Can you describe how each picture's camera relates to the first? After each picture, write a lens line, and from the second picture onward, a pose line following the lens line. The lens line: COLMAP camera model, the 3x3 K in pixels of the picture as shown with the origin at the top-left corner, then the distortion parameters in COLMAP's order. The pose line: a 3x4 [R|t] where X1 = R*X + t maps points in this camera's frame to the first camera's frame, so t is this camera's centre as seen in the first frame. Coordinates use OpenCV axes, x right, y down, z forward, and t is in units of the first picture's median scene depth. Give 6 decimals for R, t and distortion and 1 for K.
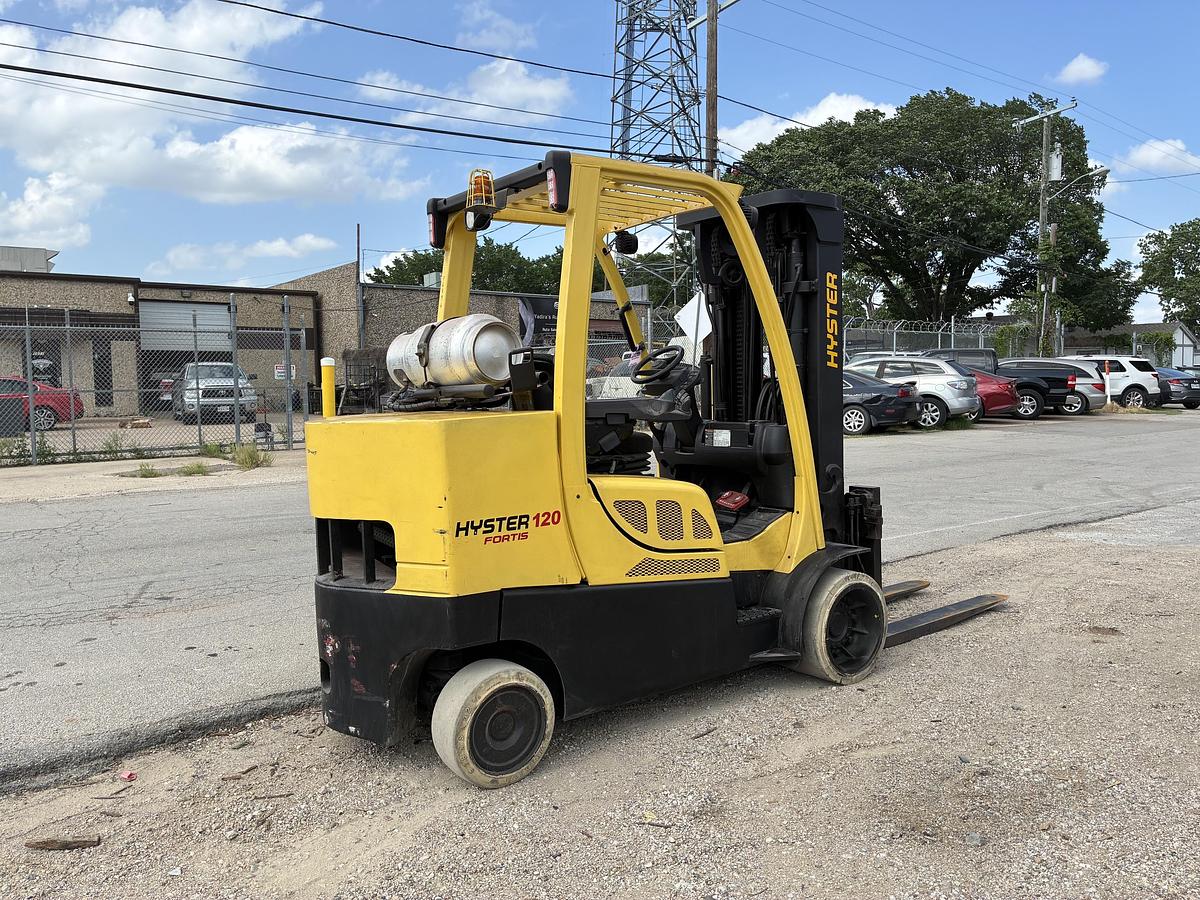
lens RADIAL K [[922.4, 0, 612.4], [0, 922.4, 439.5], [0, 0, 1]] dist [0.063296, -0.090039]
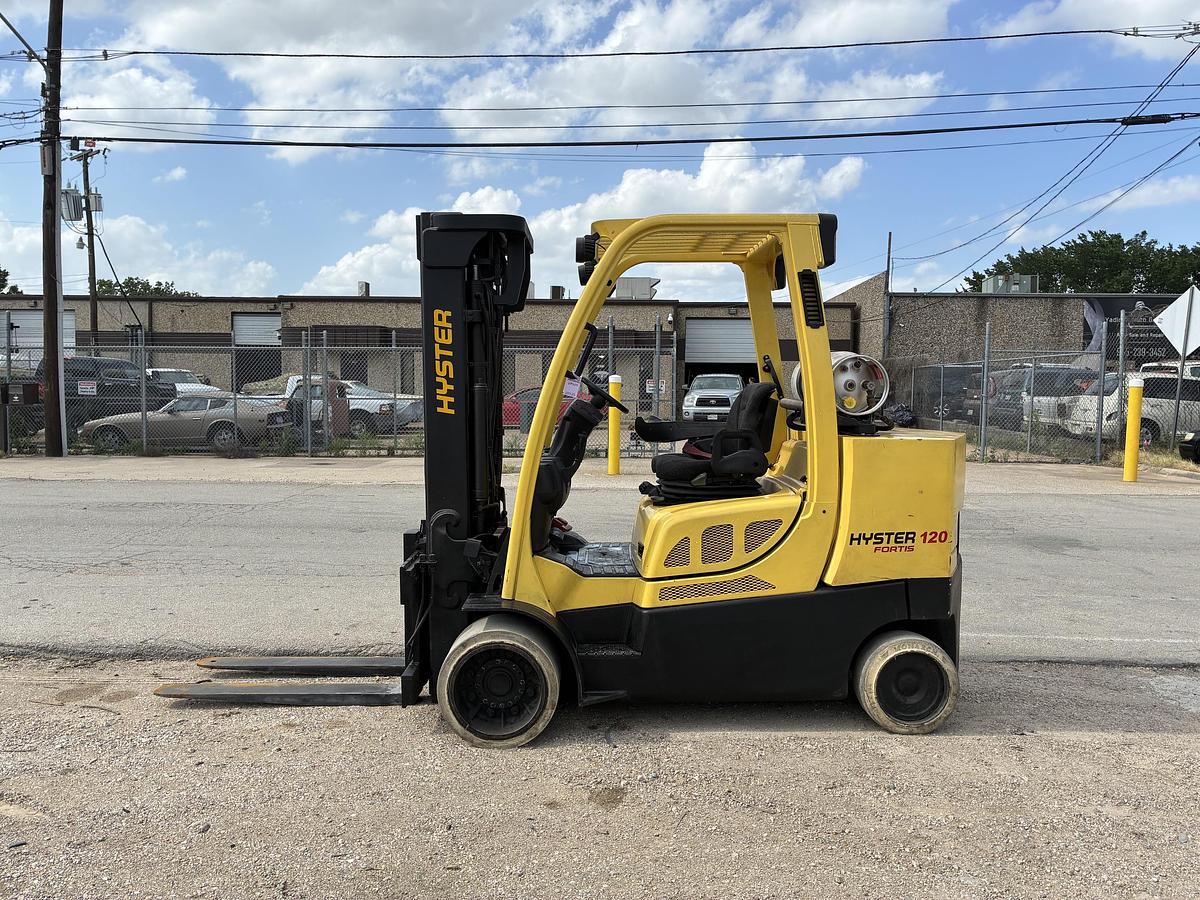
lens RADIAL K [[922.4, 0, 595.3], [0, 922.4, 438.3], [0, 0, 1]] dist [0.063296, -0.090039]
pose [[0.765386, 0.055628, -0.641163, 0.307929], [-0.061102, 0.998038, 0.013651, -0.024768], [0.640665, 0.028728, 0.767283, 0.131837]]
